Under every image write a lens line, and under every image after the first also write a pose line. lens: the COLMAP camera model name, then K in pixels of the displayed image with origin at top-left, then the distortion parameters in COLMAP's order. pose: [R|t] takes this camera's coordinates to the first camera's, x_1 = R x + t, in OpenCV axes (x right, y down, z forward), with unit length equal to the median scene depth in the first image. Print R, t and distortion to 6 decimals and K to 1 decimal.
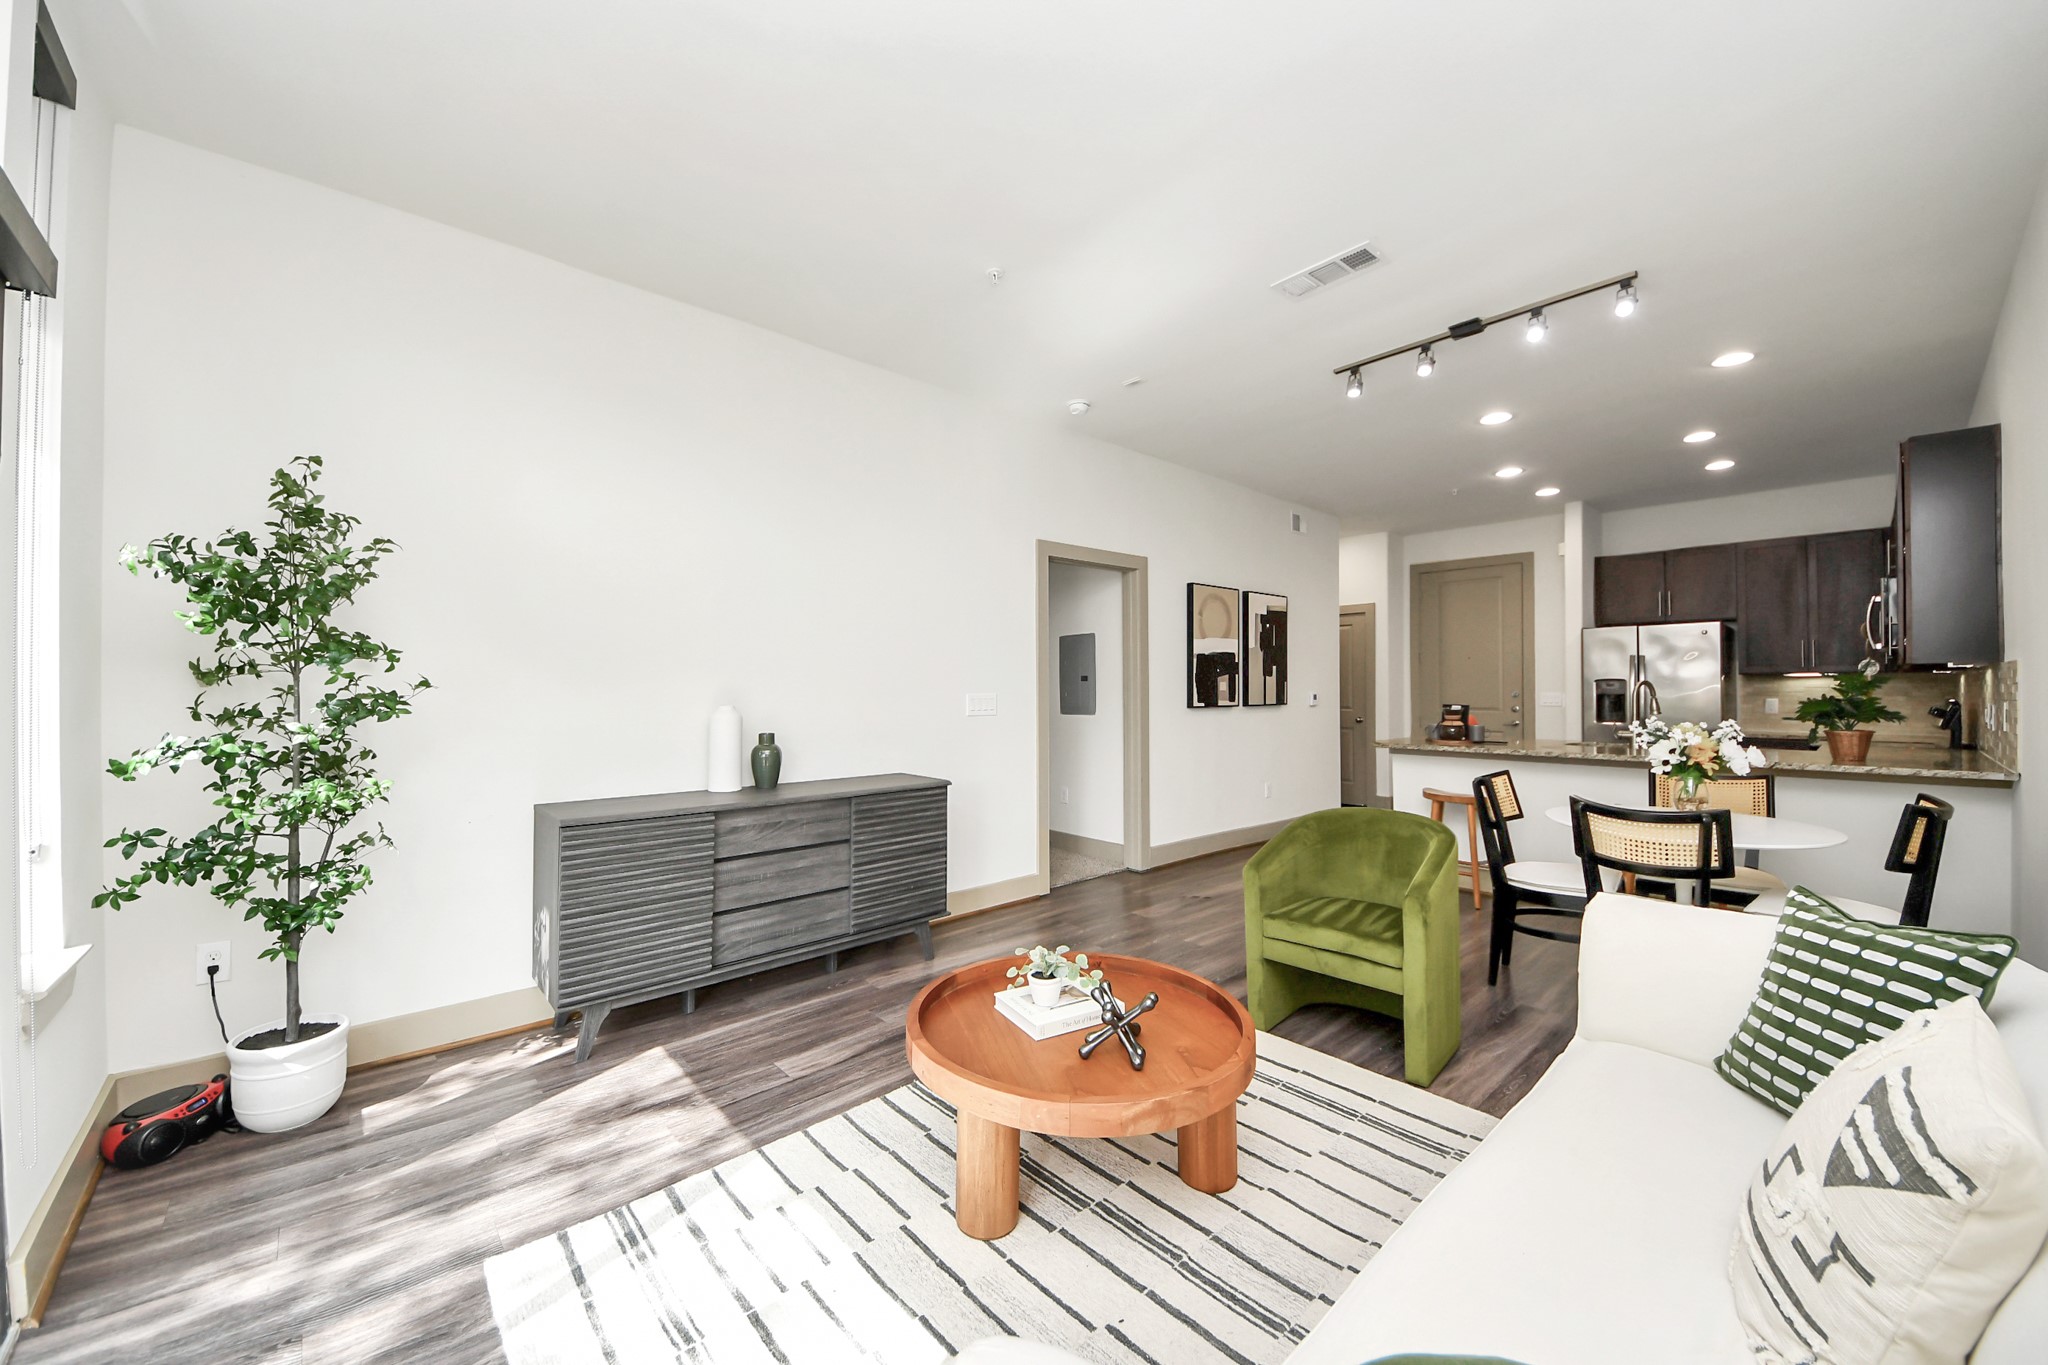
lens RADIAL K [[765.9, 0, 1024.0], [0, 765.9, 682.5], [0, 0, 1]] dist [0.018324, -0.013241]
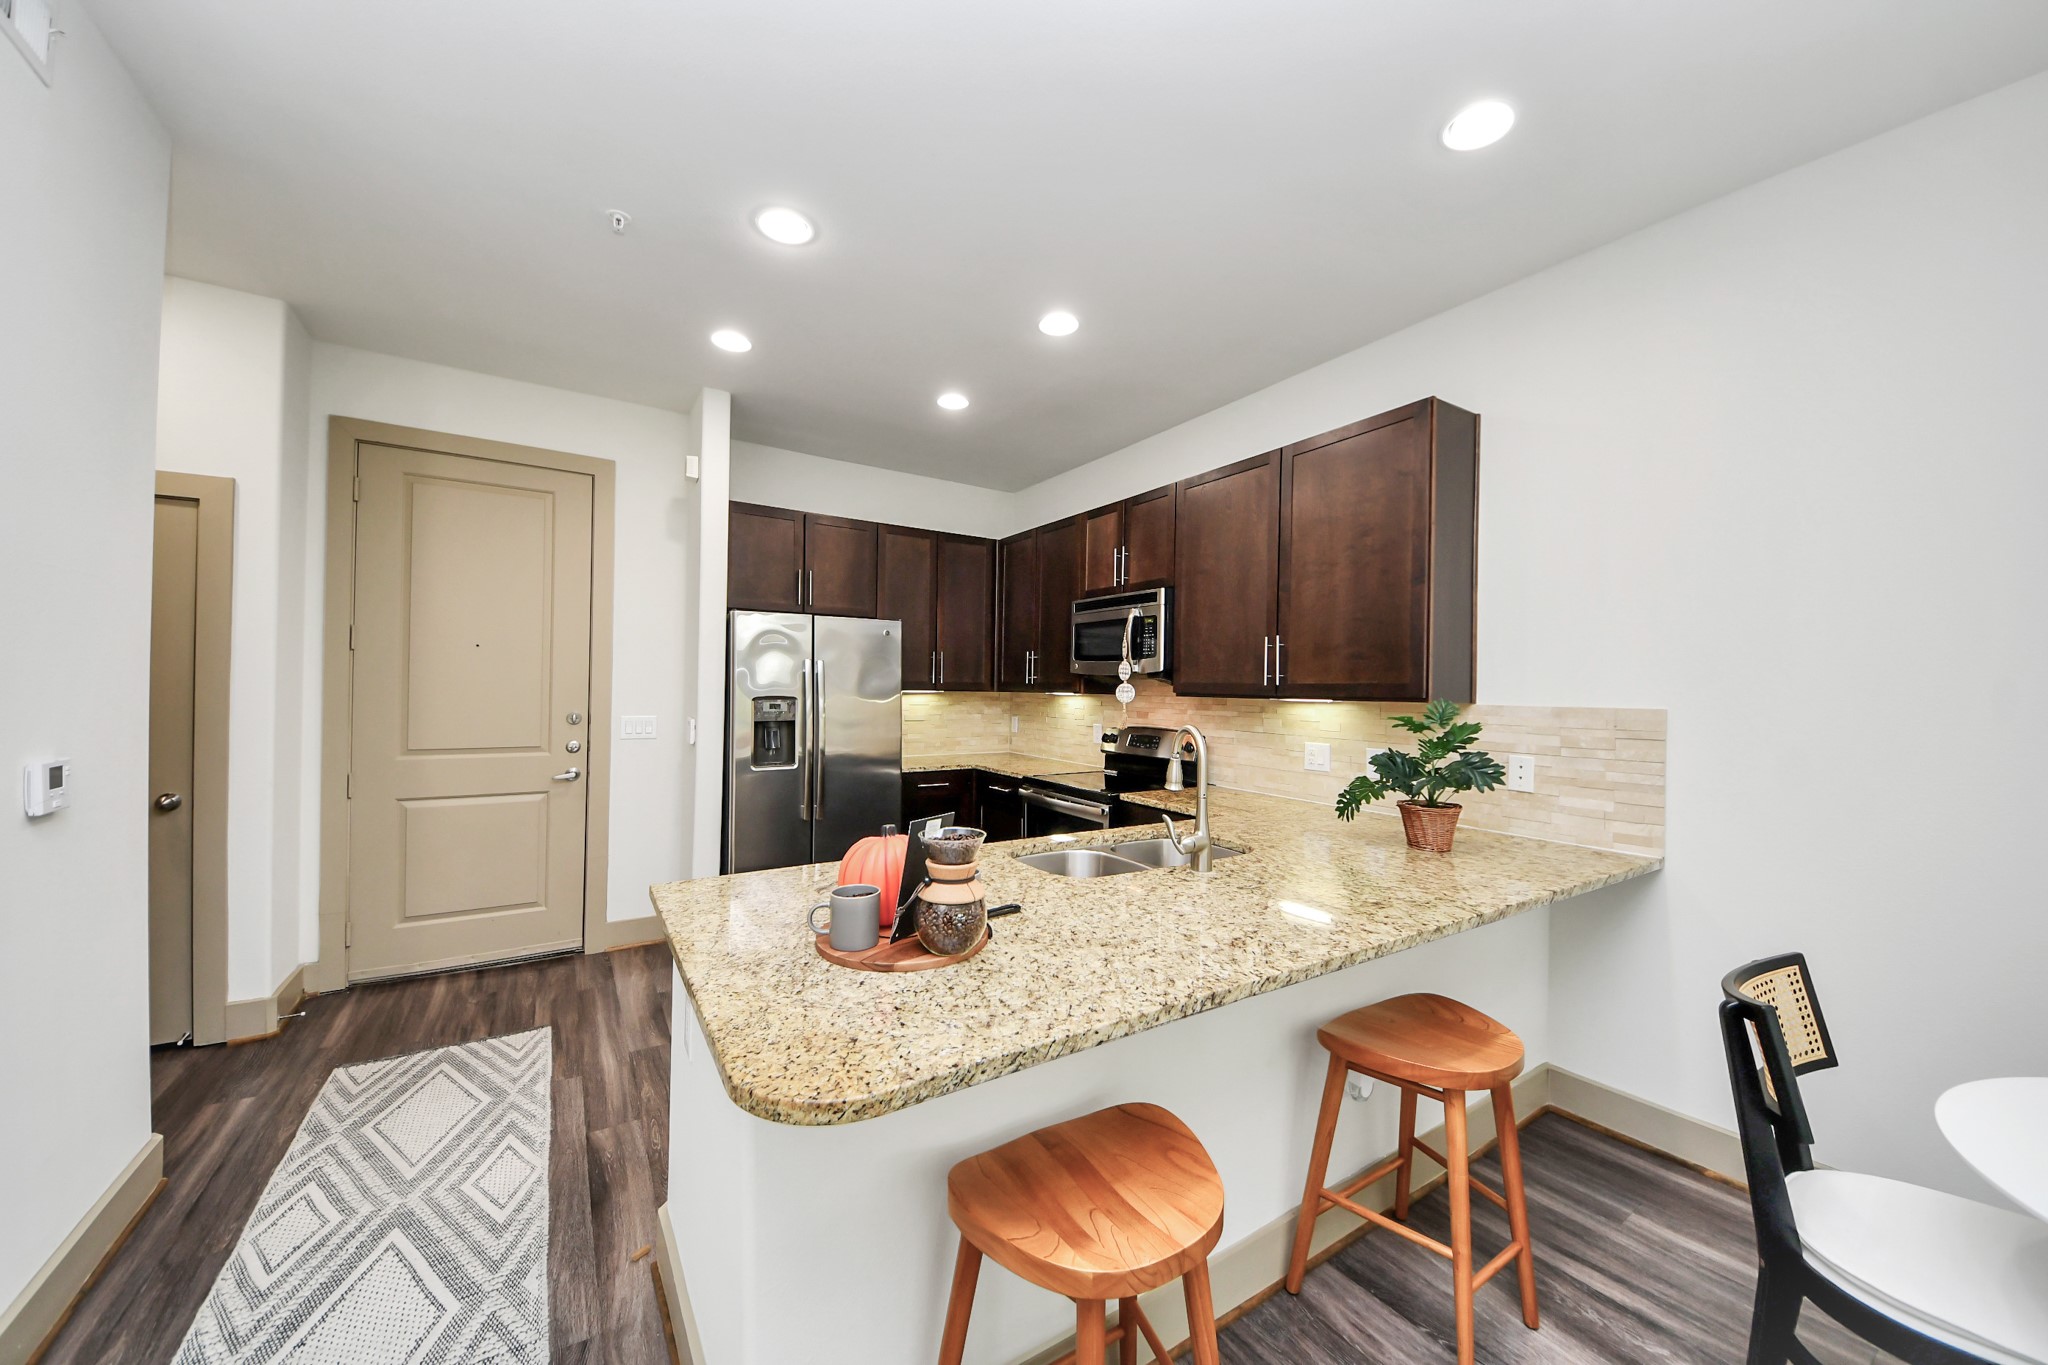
lens RADIAL K [[719.7, 0, 1024.0], [0, 719.7, 682.5], [0, 0, 1]] dist [0.005443, -0.012576]
pose [[0.149566, 0.008189, 0.988718, 0.256992], [-0.021409, 0.999758, -0.005042, -0.019966], [-0.988520, -0.020414, 0.149705, 0.794607]]
